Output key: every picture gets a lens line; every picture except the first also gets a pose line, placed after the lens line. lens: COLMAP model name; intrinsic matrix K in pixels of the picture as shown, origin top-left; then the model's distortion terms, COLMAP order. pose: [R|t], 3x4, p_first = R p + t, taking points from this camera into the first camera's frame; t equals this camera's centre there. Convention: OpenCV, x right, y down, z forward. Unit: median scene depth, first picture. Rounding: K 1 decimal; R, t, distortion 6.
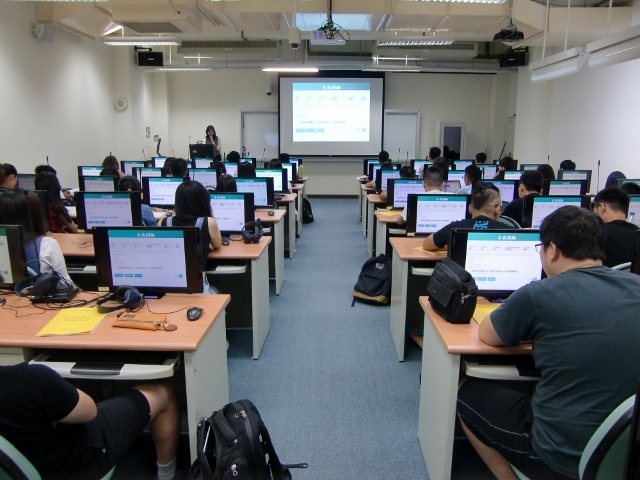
lens RADIAL K [[491.1, 0, 313.9], [0, 491.1, 241.0], [0, 0, 1]] dist [-0.102845, 0.078764]
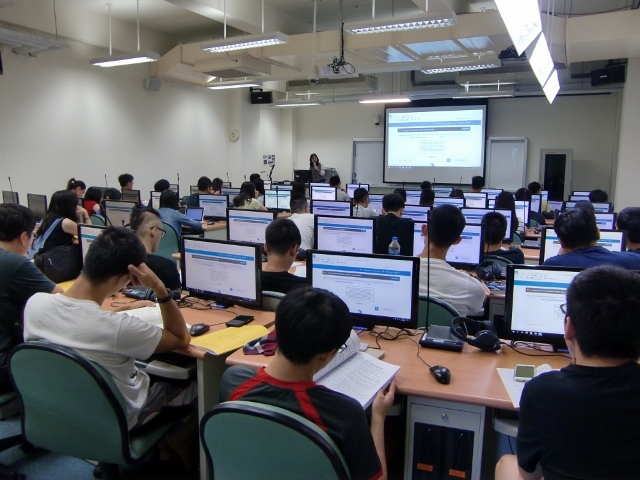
lens RADIAL K [[491.1, 0, 317.9], [0, 491.1, 227.9], [0, 0, 1]] dist [-0.102845, 0.078764]
pose [[0.887911, 0.063233, -0.455648, 0.438658], [-0.102348, 0.992836, -0.061660, -0.001366], [0.448485, 0.101383, 0.888022, 0.038386]]
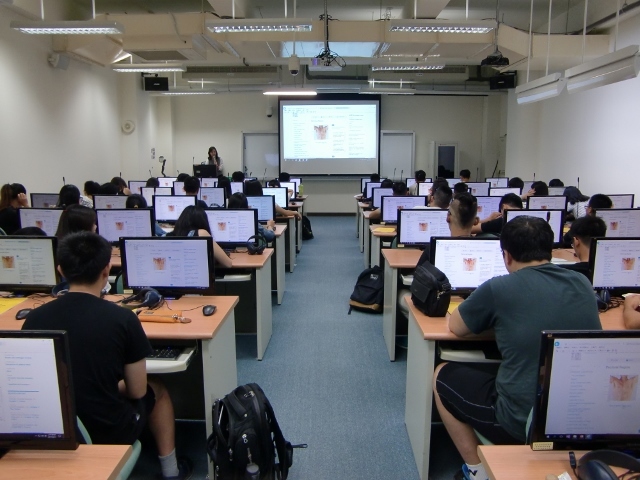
lens RADIAL K [[491.1, 0, 312.2], [0, 491.1, 241.2], [0, 0, 1]] dist [-0.102845, 0.078764]
pose [[0.999976, -0.005913, -0.003527, 0.001649], [0.005773, 0.999239, -0.038574, 0.008019], [0.003752, 0.038552, 0.999250, -0.045529]]
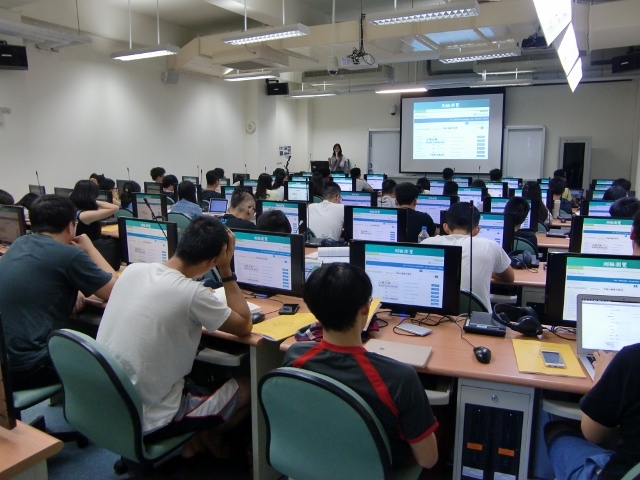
lens RADIAL K [[491.1, 0, 319.0], [0, 491.1, 229.9], [0, 0, 1]] dist [-0.102845, 0.078764]
pose [[0.879185, 0.066619, -0.471801, 0.425289], [-0.094864, 0.994828, -0.036305, 0.000893], [0.466942, 0.076676, 0.880957, 0.021265]]
